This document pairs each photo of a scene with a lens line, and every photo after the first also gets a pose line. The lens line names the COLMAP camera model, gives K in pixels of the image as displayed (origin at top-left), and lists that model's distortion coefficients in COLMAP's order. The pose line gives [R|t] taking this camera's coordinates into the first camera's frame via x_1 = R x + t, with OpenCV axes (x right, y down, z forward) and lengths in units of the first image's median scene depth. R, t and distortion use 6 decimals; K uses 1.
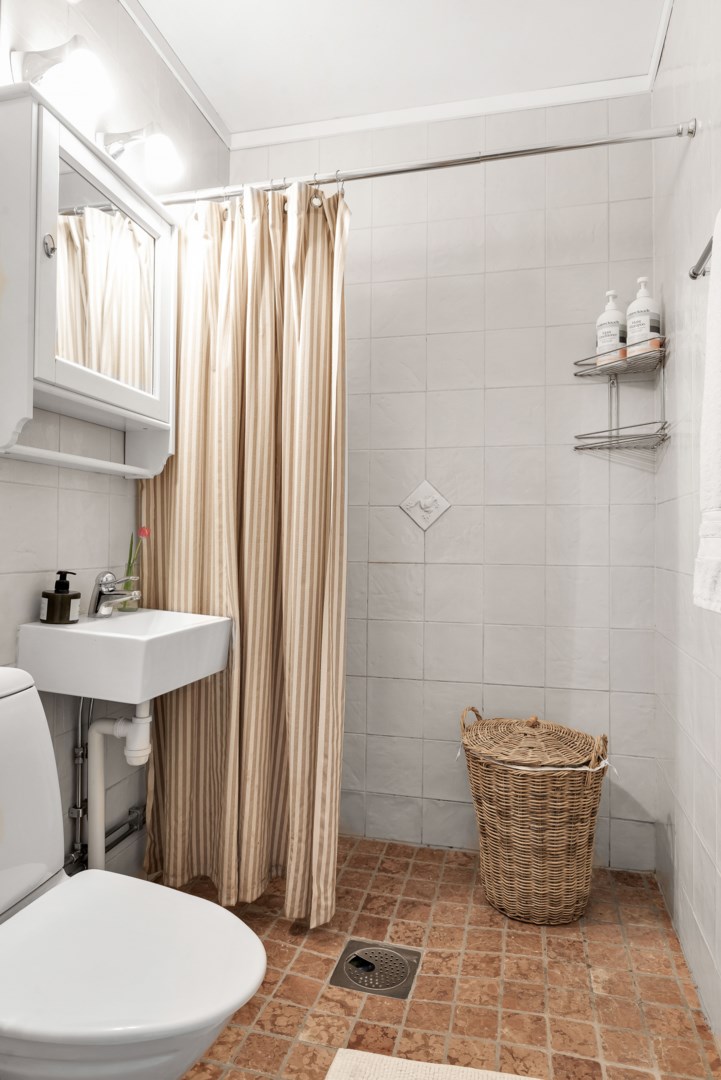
lens RADIAL K [[704.5, 0, 348.2], [0, 704.5, 543.3], [0, 0, 1]] dist [-0.005343, -0.001439]
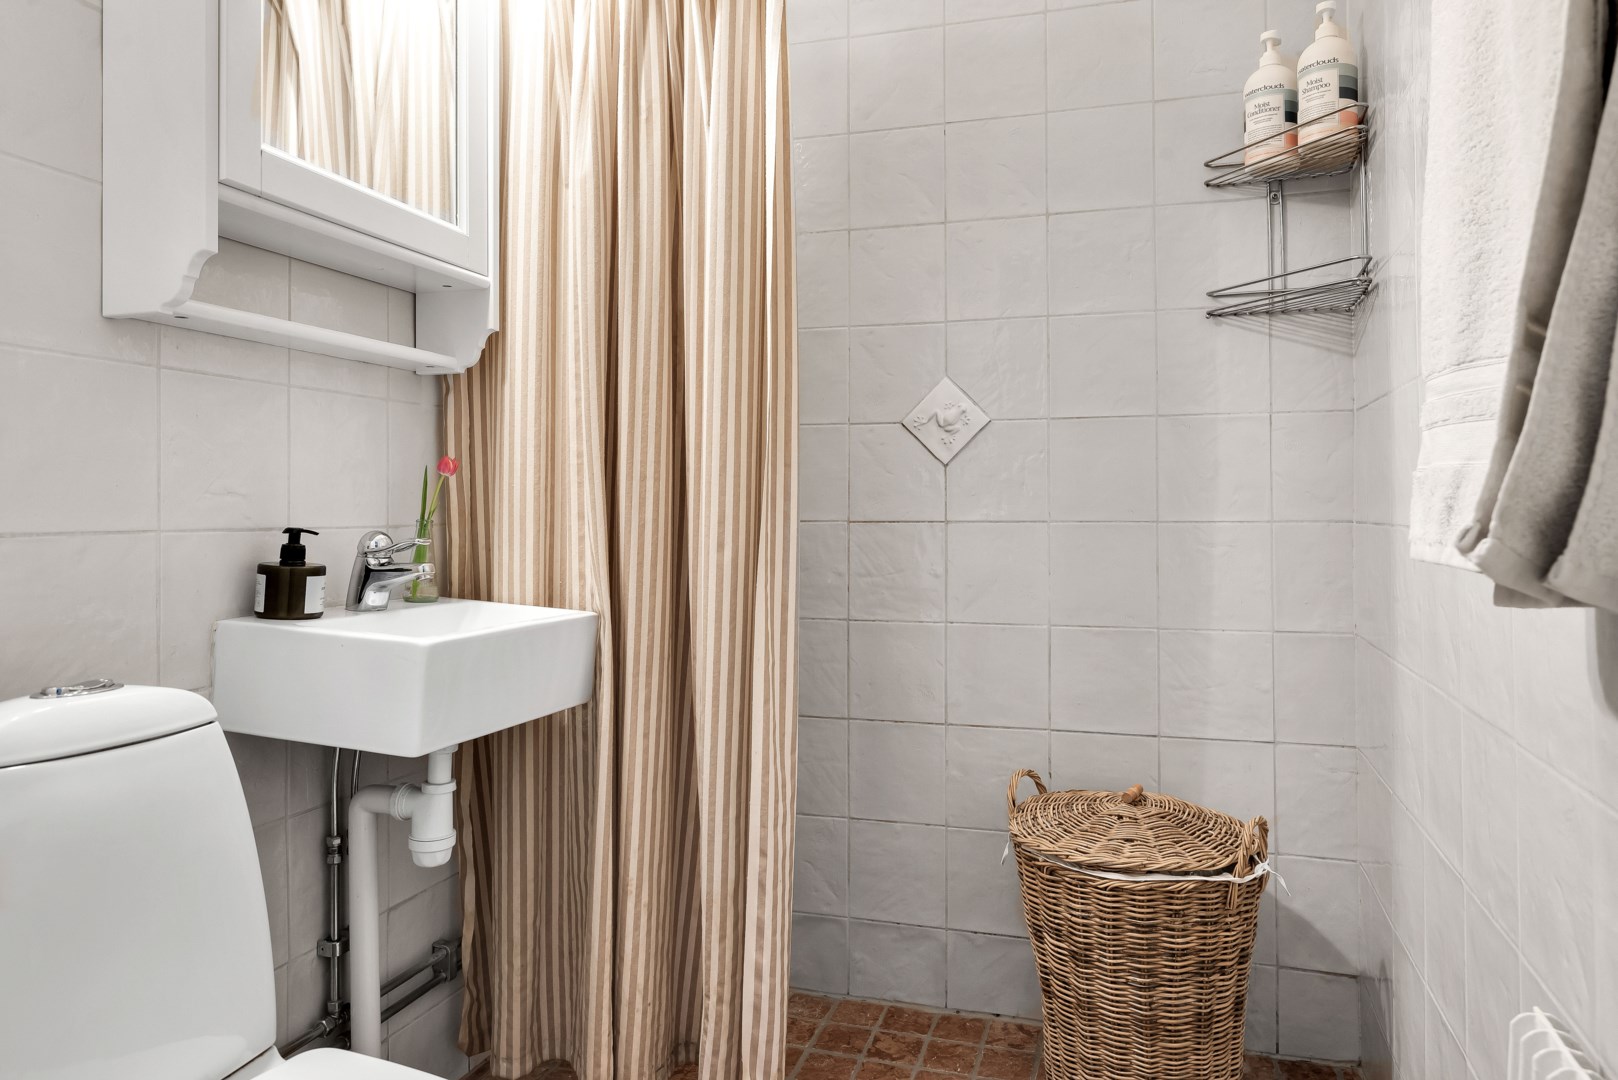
lens RADIAL K [[1099.7, 0, 834.7], [0, 1099.7, 537.7], [0, 0, 1]] dist [-0.001304, 0.000354]
pose [[0.998687, -0.010232, -0.050198, 0.071269], [0.010318, 0.999946, 0.001469, 0.044763], [0.050180, -0.001985, 0.998738, 0.110487]]
